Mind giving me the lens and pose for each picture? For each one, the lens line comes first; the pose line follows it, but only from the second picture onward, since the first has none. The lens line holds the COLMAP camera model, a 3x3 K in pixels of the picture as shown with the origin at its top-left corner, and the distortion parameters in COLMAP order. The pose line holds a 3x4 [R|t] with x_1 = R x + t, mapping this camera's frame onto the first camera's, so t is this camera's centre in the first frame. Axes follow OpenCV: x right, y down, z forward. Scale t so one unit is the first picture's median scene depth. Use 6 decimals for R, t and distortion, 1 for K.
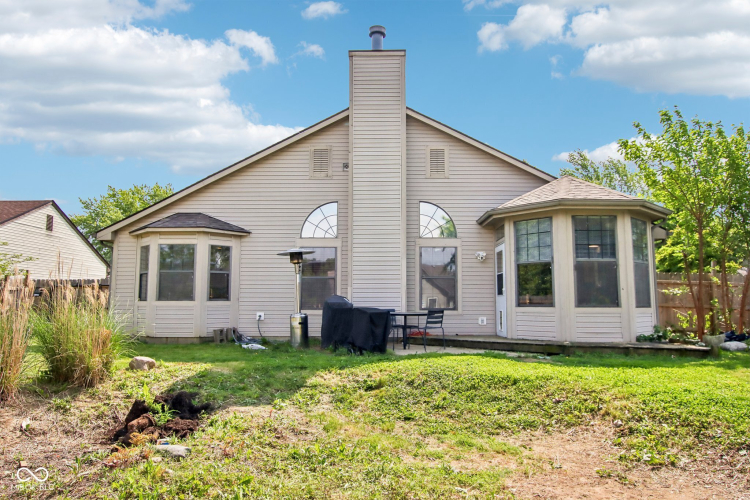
lens RADIAL K [[520.5, 0, 375.0], [0, 520.5, 250.0], [0, 0, 1]] dist [0.000415, 0.001004]
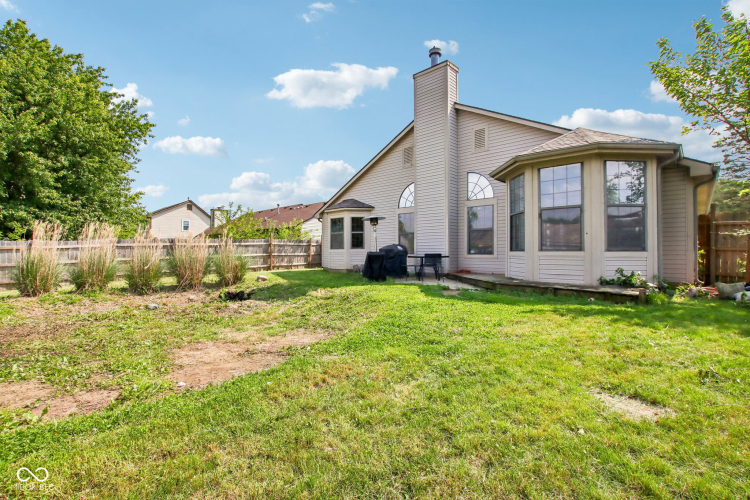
lens RADIAL K [[345.0, 0, 375.0], [0, 345.0, 250.0], [0, 0, 1]] dist [0.001208, 0.000237]
pose [[0.751548, -0.006704, -0.659644, 0.491776], [0.070609, 0.995021, 0.070333, 0.024091], [0.655889, -0.099436, 0.748280, 0.169964]]
